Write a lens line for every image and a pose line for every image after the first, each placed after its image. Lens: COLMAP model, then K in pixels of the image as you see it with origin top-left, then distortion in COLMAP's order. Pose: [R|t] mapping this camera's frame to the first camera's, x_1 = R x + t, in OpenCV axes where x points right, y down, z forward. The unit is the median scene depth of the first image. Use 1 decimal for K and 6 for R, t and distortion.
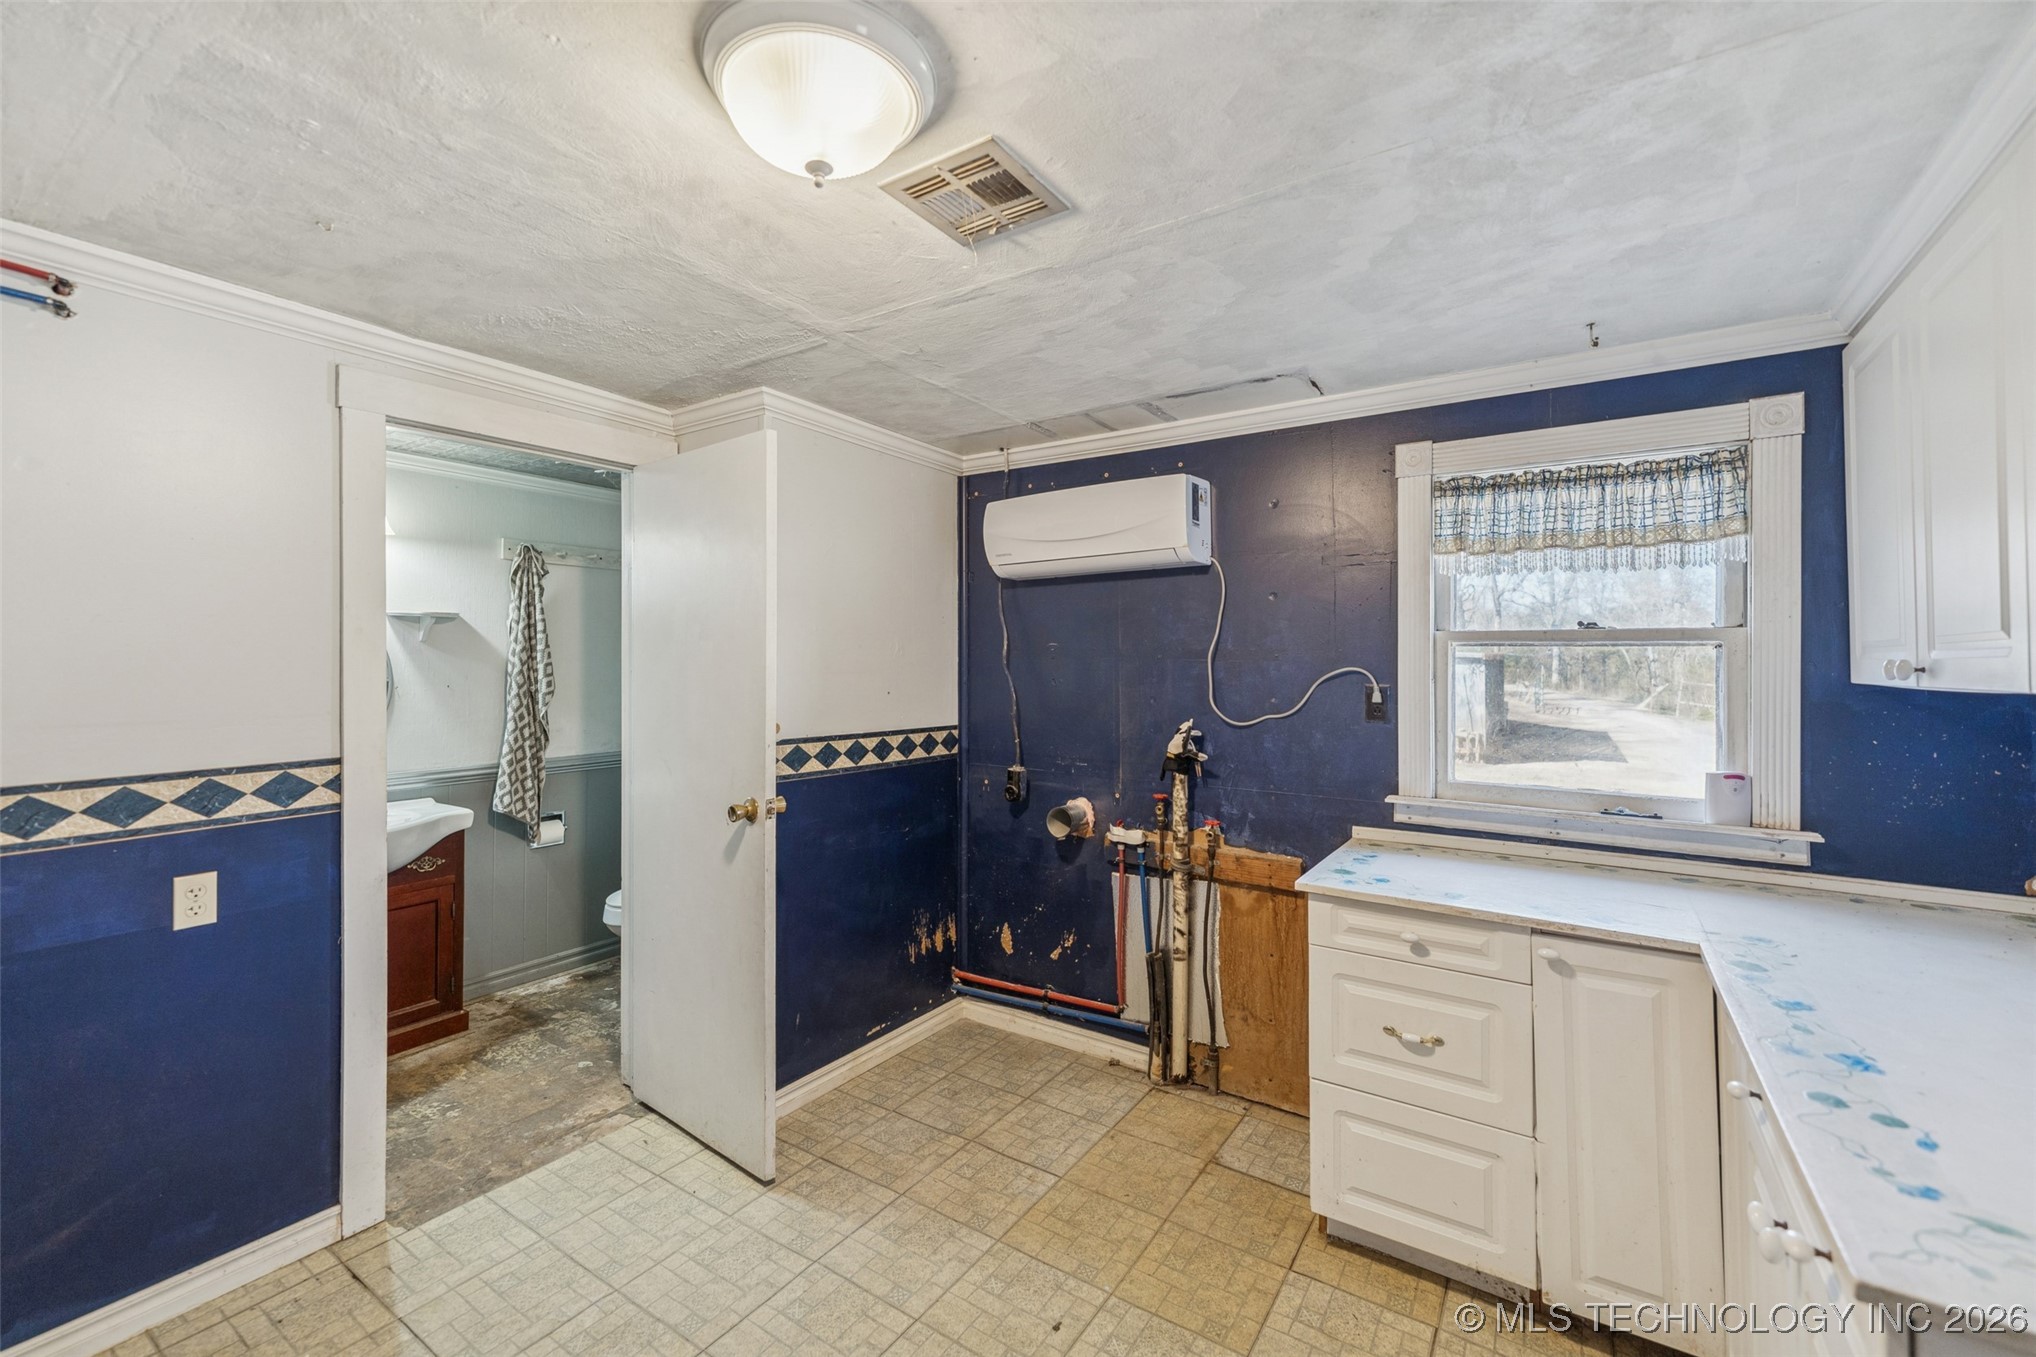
lens RADIAL K [[838.0, 0, 1003.7], [0, 838.0, 657.9], [0, 0, 1]] dist [0.001022, -0.000705]
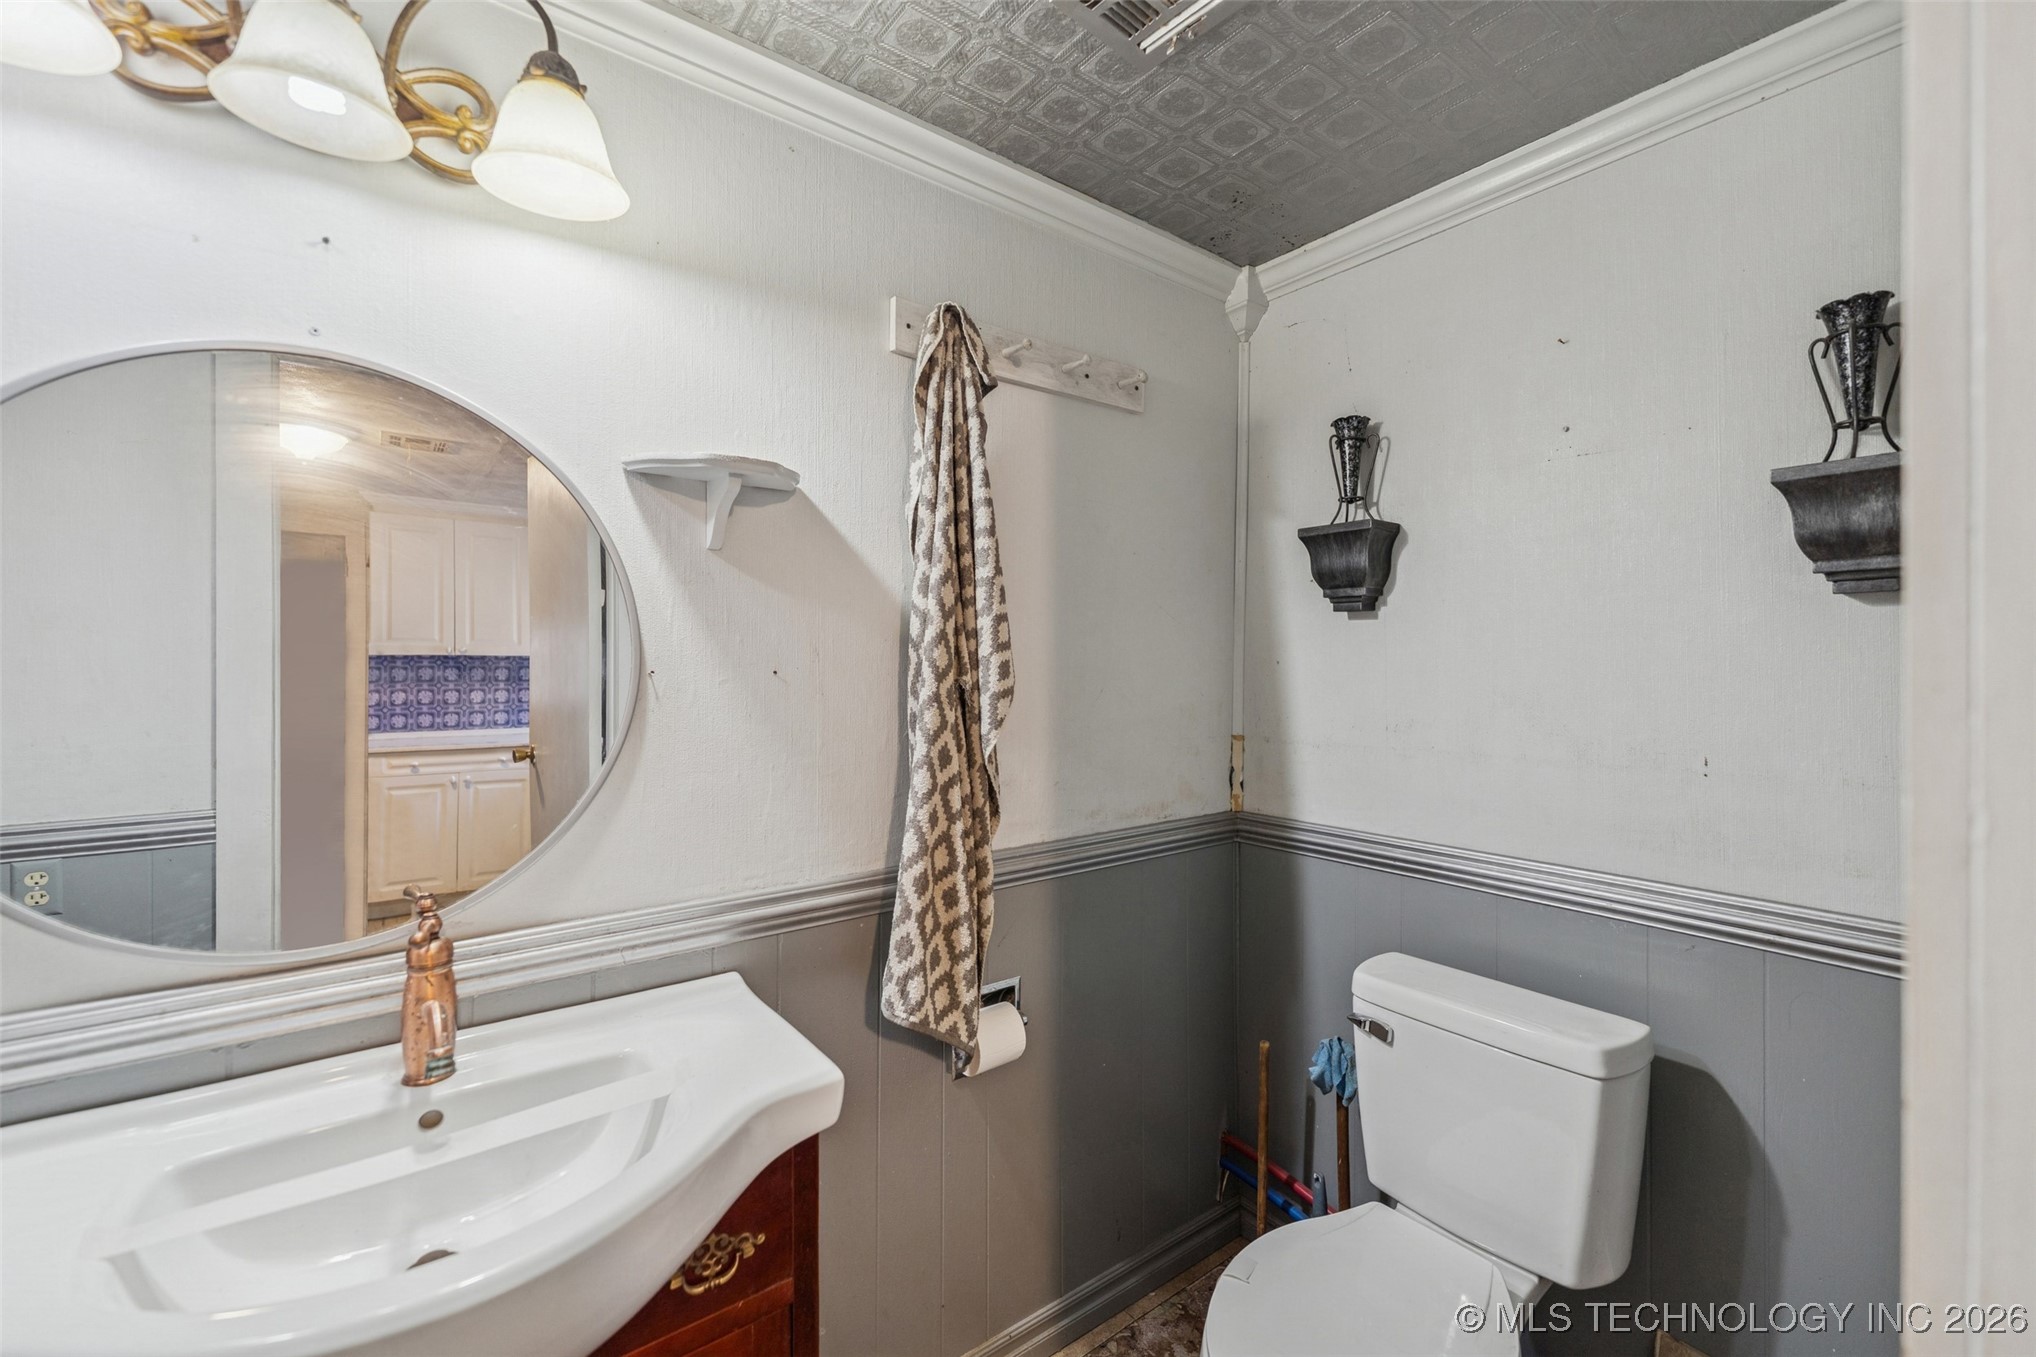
lens RADIAL K [[838.0, 0, 1017.0], [0, 838.0, 670.5], [0, 0, 1]] dist [0.001022, -0.000705]
pose [[0.950140, 0.004488, -0.311793, -0.289160], [0.000975, 0.999849, 0.017364, 0.017191], [0.311824, -0.016803, 0.949991, 0.442706]]
